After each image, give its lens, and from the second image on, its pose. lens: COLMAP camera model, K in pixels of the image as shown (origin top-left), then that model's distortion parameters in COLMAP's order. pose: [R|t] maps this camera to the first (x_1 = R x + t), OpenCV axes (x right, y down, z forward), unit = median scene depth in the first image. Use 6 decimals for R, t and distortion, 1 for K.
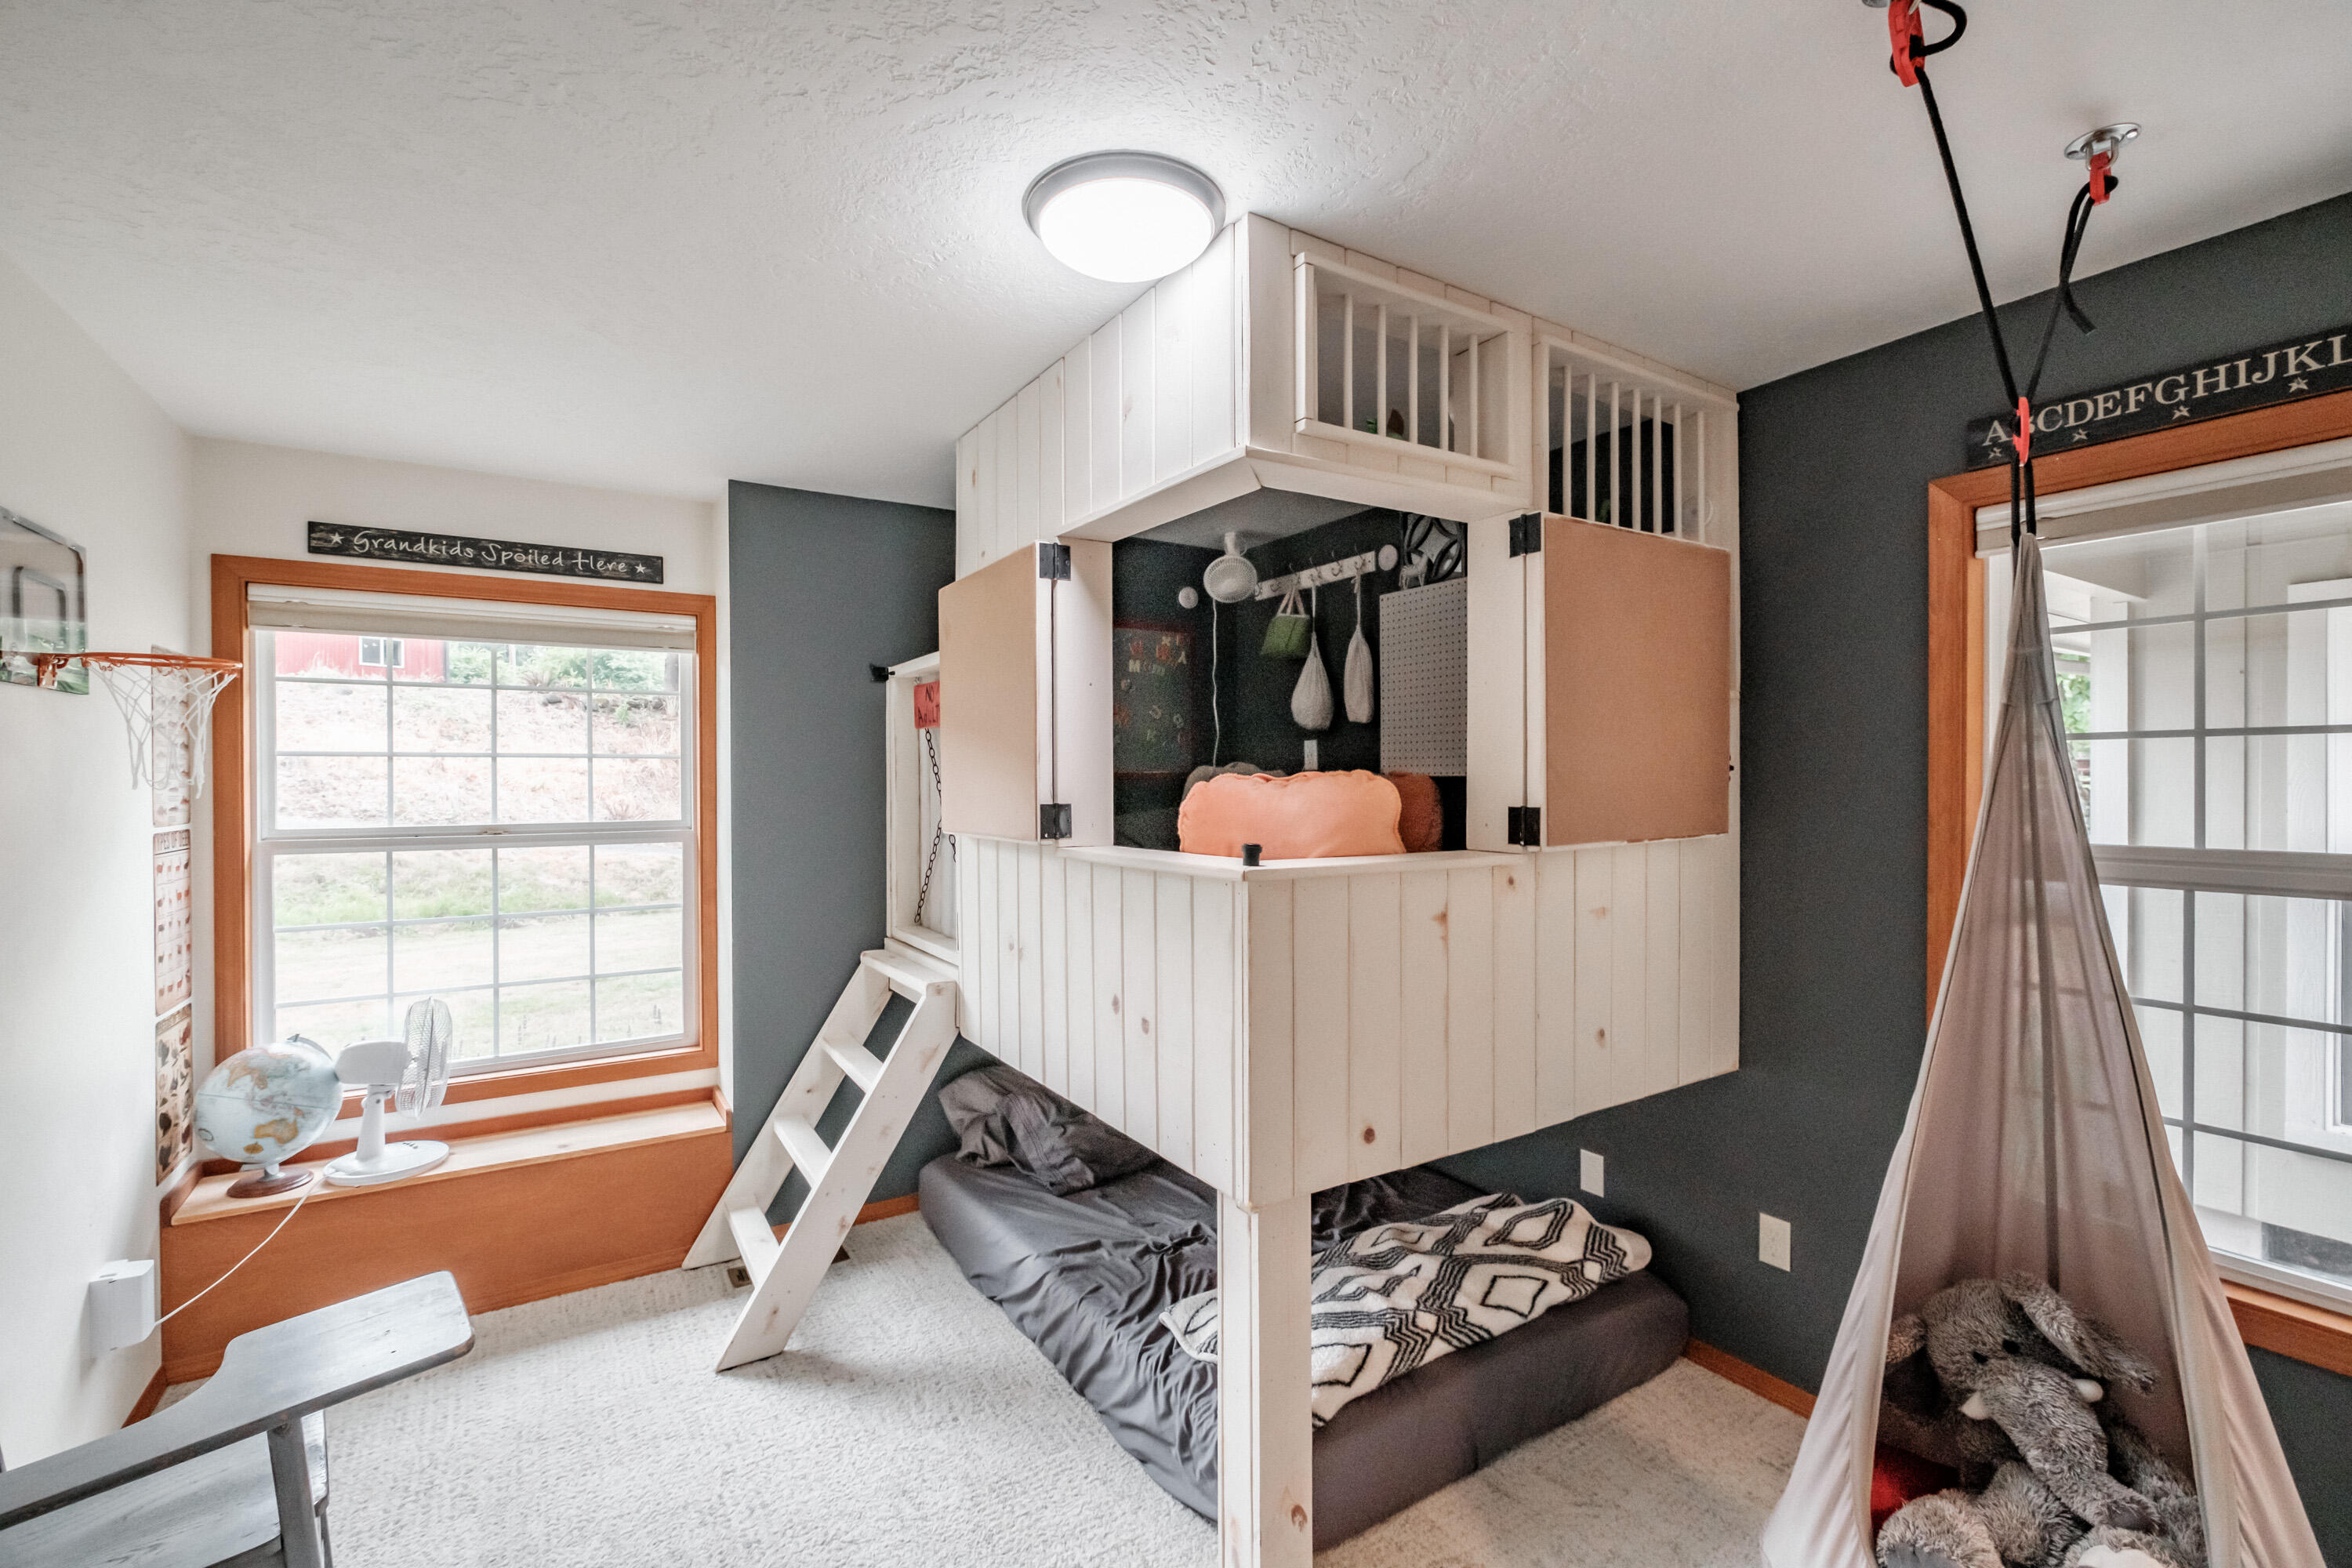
lens RADIAL K [[1017.7, 0, 1171.4], [0, 1017.7, 779.5], [0, 0, 1]] dist [-0.002044, -0.000539]
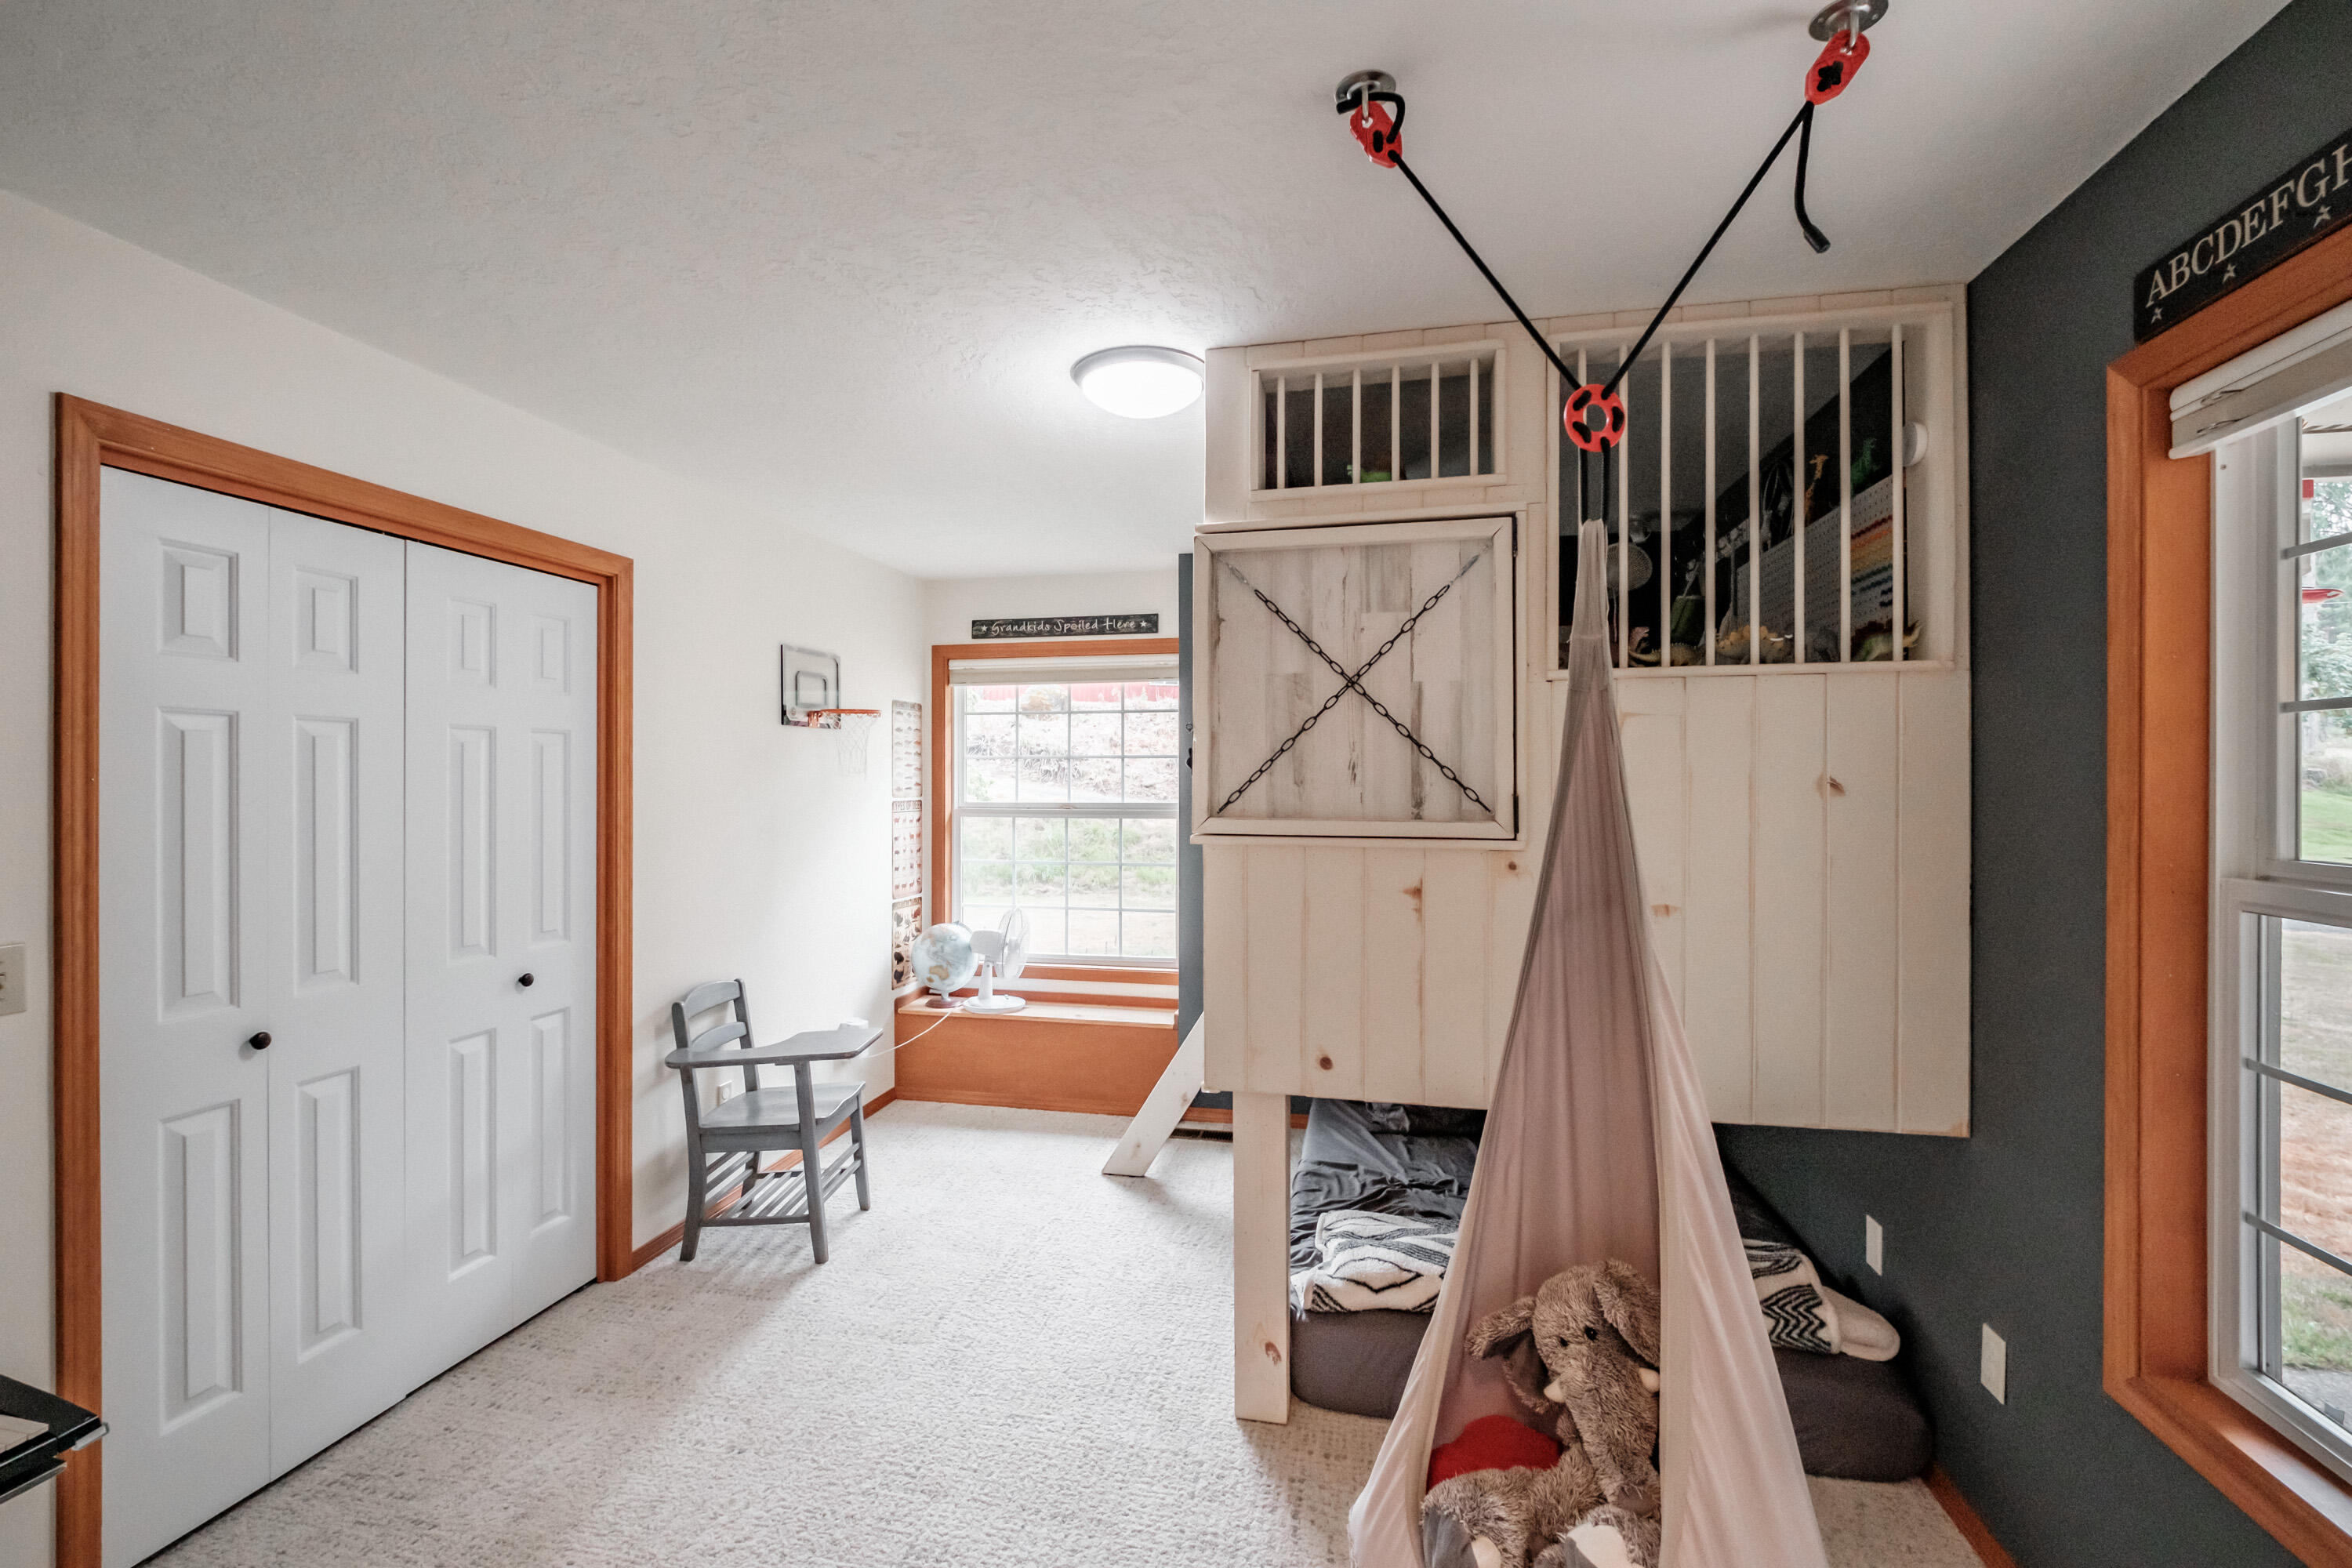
lens RADIAL K [[1017.7, 0, 1156.1], [0, 1017.7, 780.9], [0, 0, 1]] dist [-0.002044, -0.000539]
pose [[0.720260, 0.005357, -0.693684, 0.593651], [-0.004524, 0.999985, 0.003025, 0.007590], [0.693690, 0.000960, 0.720273, -0.007847]]
